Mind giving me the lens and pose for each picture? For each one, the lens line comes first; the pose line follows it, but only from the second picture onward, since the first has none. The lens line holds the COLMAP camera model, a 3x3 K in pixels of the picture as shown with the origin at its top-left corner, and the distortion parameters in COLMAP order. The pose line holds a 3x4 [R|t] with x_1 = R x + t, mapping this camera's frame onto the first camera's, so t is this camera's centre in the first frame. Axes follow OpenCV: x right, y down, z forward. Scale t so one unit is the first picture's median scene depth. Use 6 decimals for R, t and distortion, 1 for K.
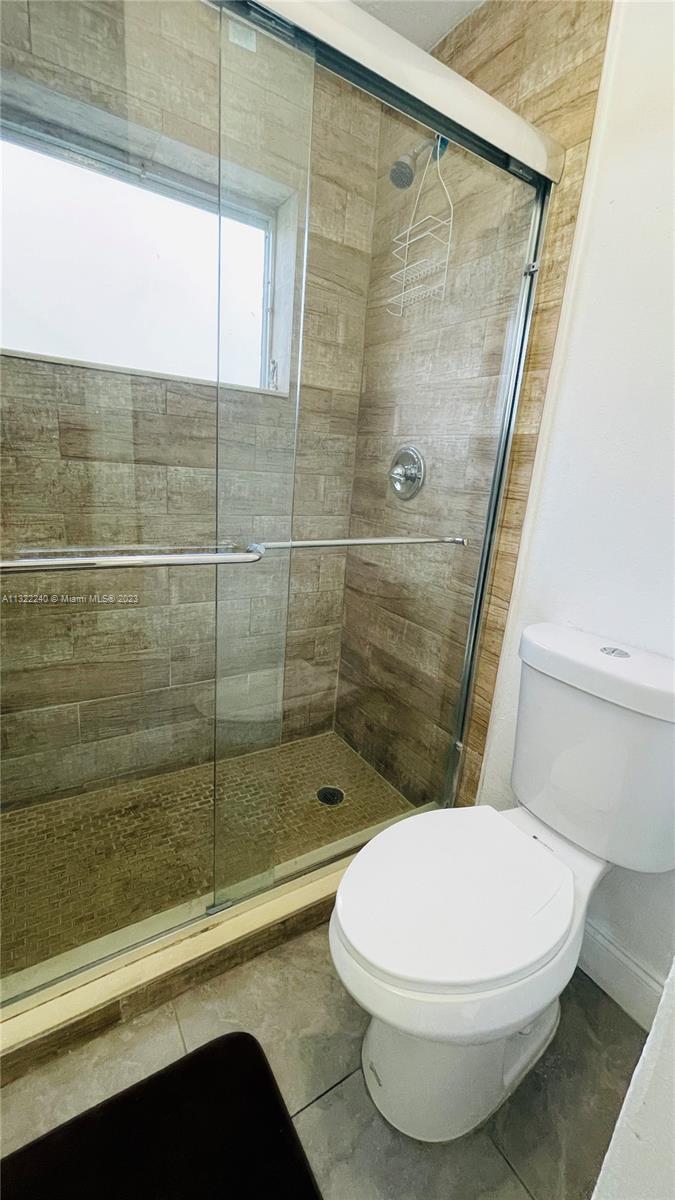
lens RADIAL K [[482.8, 0, 333.6], [0, 482.8, 599.7], [0, 0, 1]] dist [-0.004555, 0.000701]
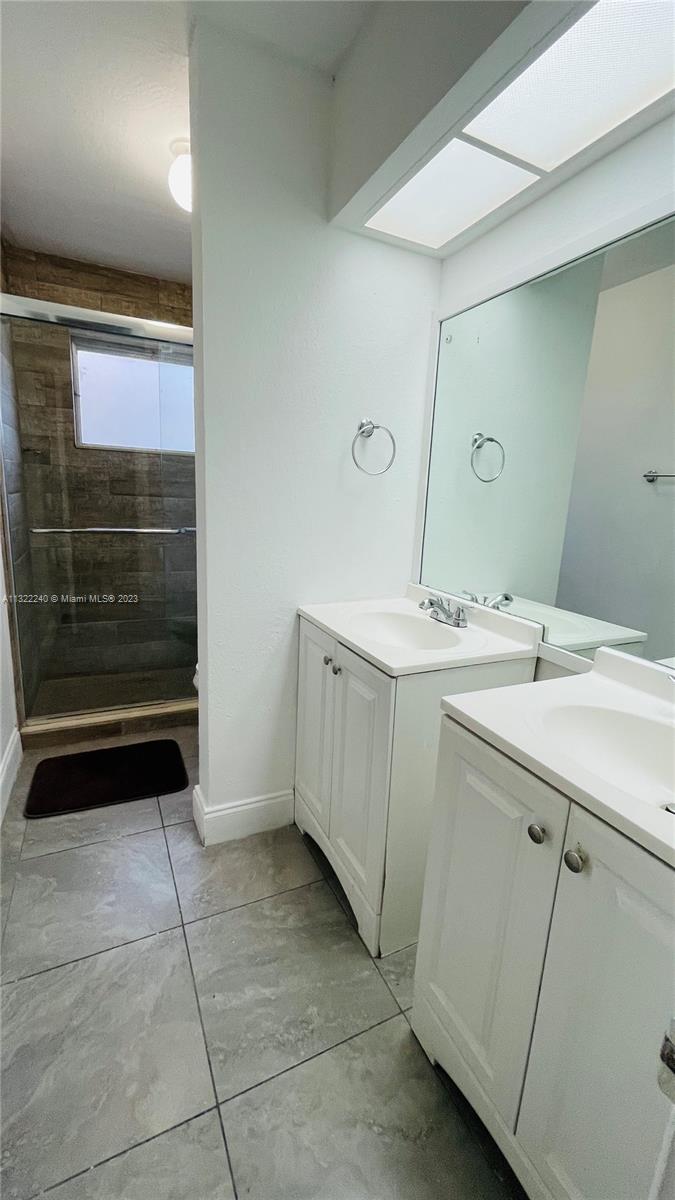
lens RADIAL K [[482.8, 0, 340.2], [0, 482.8, 598.3], [0, 0, 1]] dist [-0.004555, 0.000701]
pose [[0.994193, -0.003176, -0.107568, 0.553539], [-0.003838, 0.997882, -0.064938, 0.243669], [0.107547, 0.064974, 0.992075, -0.795102]]
